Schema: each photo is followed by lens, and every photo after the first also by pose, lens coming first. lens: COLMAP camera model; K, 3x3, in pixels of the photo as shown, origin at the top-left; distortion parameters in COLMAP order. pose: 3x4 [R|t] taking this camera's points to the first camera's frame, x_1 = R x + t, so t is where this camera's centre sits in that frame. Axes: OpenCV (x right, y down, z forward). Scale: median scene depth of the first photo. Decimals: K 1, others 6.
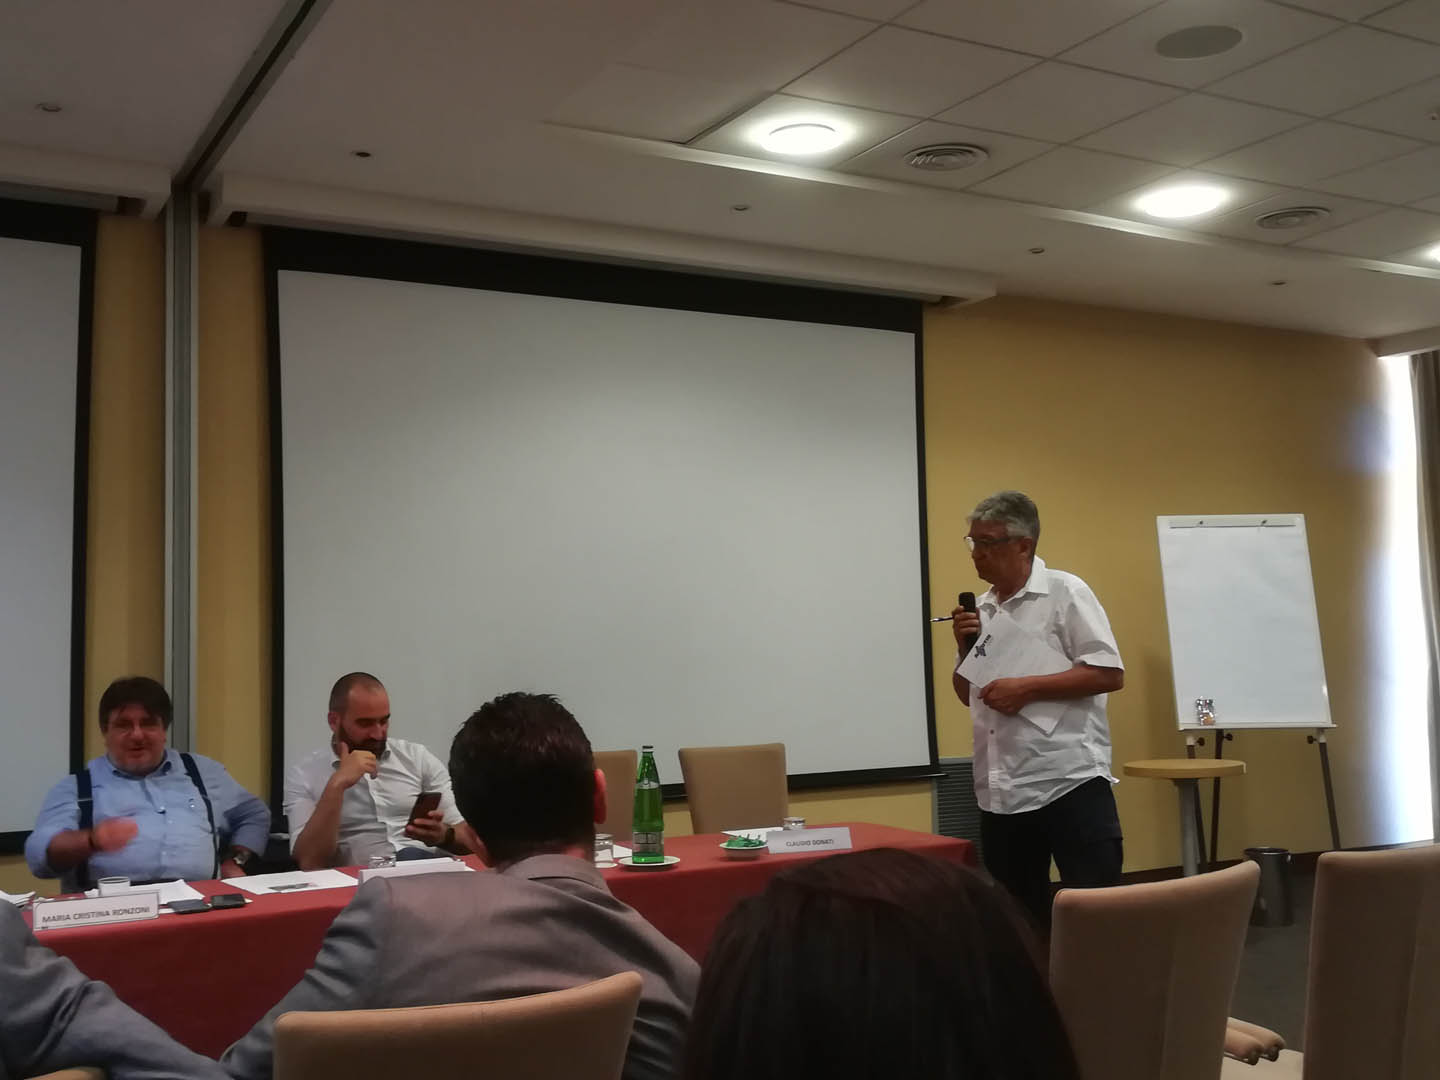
lens RADIAL K [[1490.0, 0, 726.0], [0, 1490.0, 547.9], [0, 0, 1]] dist [0.018716, 0.000000]
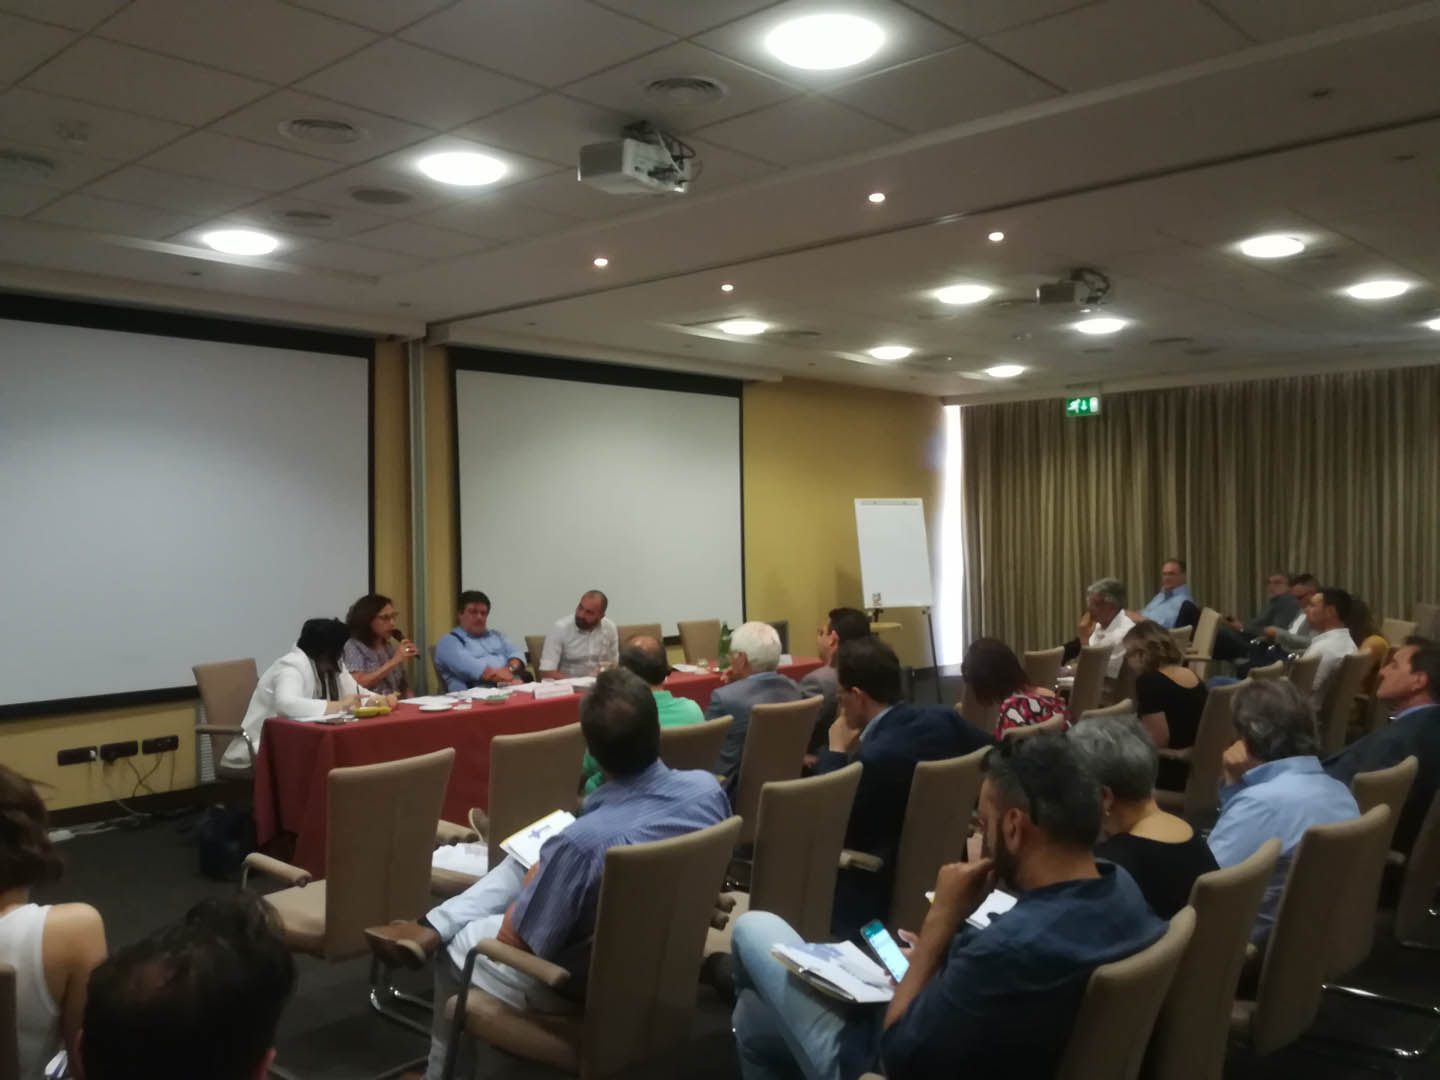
lens RADIAL K [[1226.1, 0, 706.6], [0, 1226.1, 569.4], [0, 0, 1]] dist [0.036229, -0.023398]
pose [[0.952442, -0.002814, 0.304708, -0.415683], [-0.025638, 0.995672, 0.089334, -0.073873], [-0.303640, -0.092897, 0.948247, -0.500491]]
